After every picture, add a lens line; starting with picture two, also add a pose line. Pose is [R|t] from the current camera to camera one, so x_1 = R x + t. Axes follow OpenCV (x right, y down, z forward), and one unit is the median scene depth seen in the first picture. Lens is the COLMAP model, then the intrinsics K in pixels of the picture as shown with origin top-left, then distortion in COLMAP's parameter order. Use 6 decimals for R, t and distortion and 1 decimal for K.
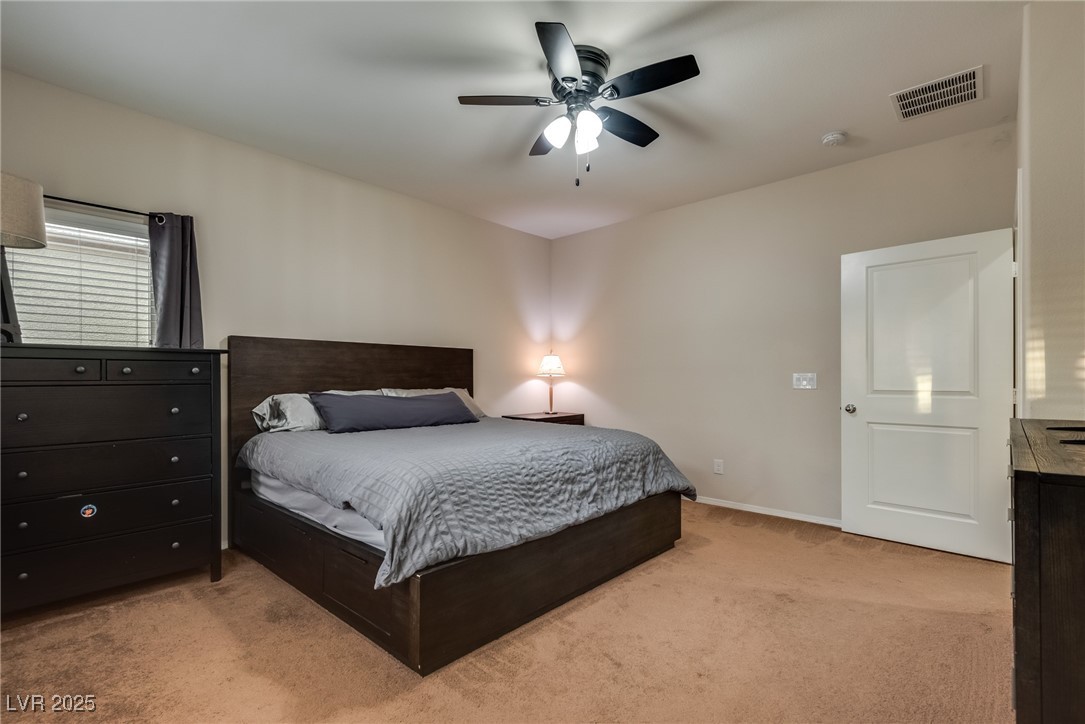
lens RADIAL K [[502.4, 0, 538.8], [0, 502.4, 366.6], [0, 0, 1]] dist [0.012693, -0.002297]
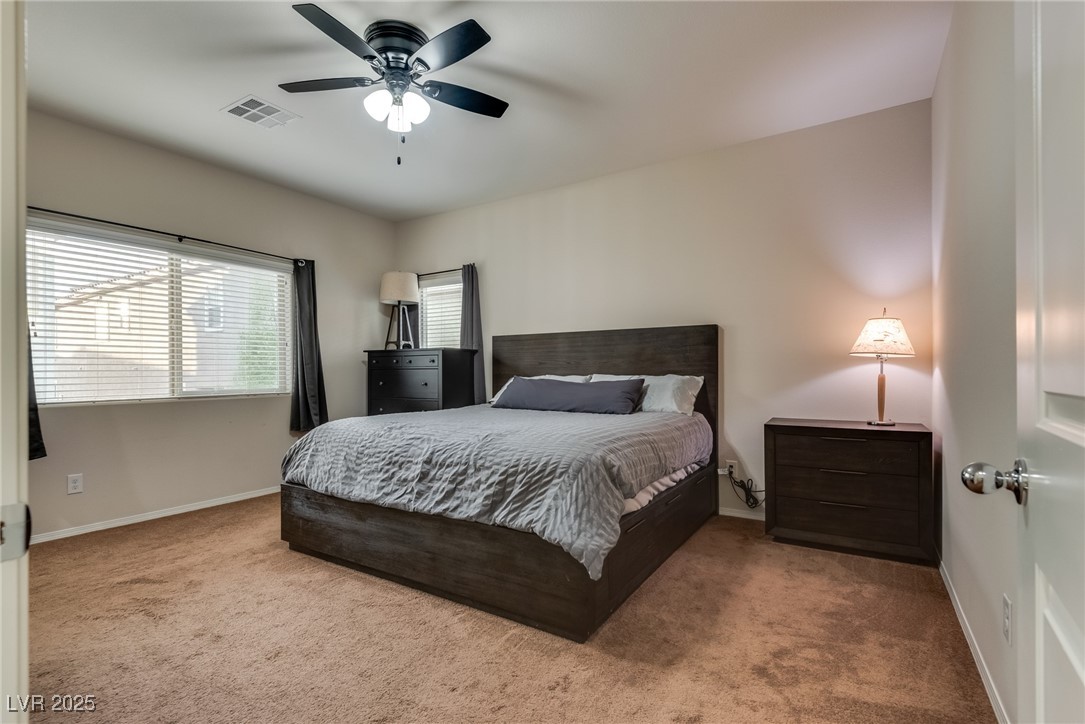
lens RADIAL K [[516.8, 0, 537.7], [0, 516.8, 361.8], [0, 0, 1]] dist [-0.002928, -0.000305]
pose [[0.165671, -0.018726, -0.986003, 0.959446], [0.024680, 0.999585, -0.014837, 0.040853], [0.985872, -0.021877, 0.166065, 0.951799]]
